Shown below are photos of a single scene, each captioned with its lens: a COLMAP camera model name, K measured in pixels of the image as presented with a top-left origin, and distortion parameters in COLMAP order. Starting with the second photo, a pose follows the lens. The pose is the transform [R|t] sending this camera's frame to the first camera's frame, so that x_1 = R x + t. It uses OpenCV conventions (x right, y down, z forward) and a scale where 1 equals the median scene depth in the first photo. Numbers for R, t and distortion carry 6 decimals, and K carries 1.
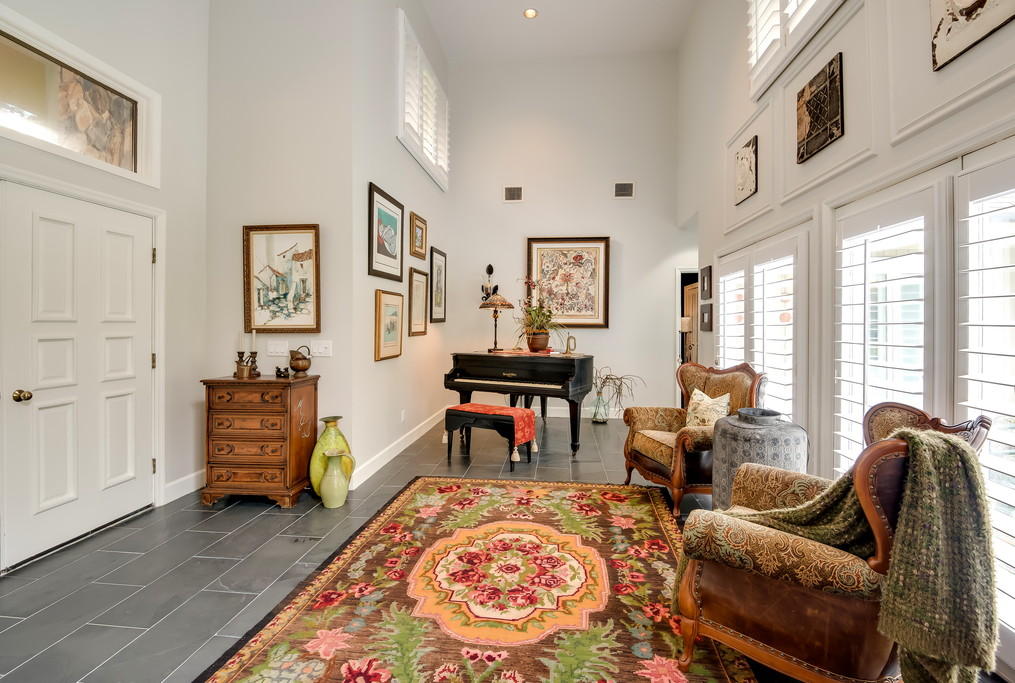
lens RADIAL K [[478.6, 0, 510.6], [0, 478.6, 331.8], [0, 0, 1]] dist [-0.013039, -0.000642]
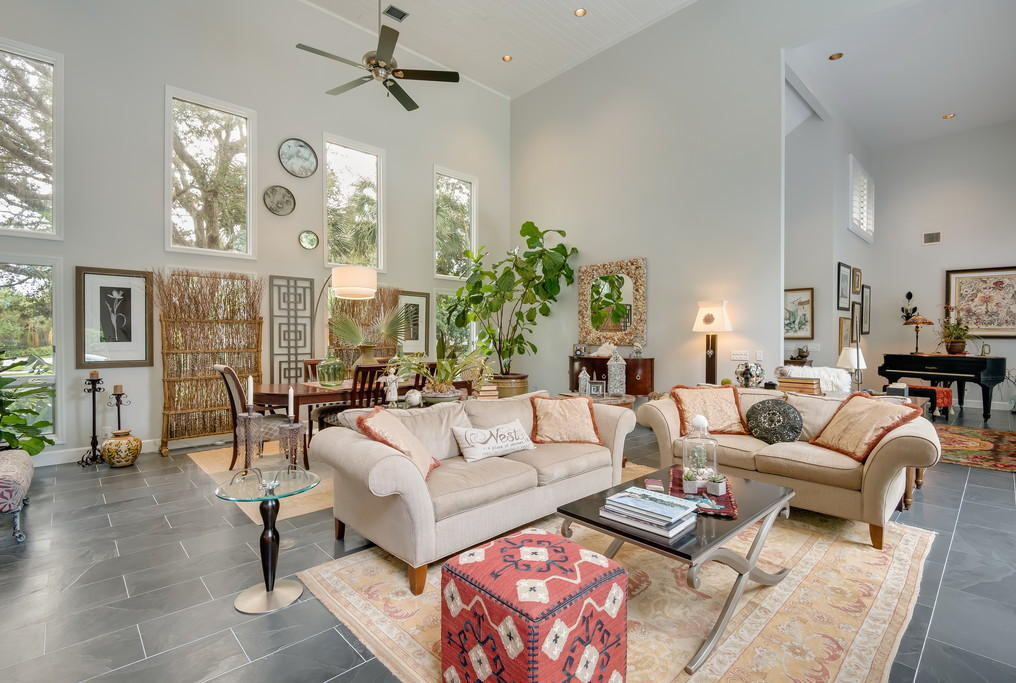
lens RADIAL K [[479.1, 0, 507.7], [0, 479.1, 341.3], [0, 0, 1]] dist [-0.013039, -0.000642]
pose [[0.763926, 0.010612, -0.645217, -0.058291], [-0.011212, 0.999932, 0.003170, 0.012347], [0.645207, 0.004812, 0.763993, -1.045633]]
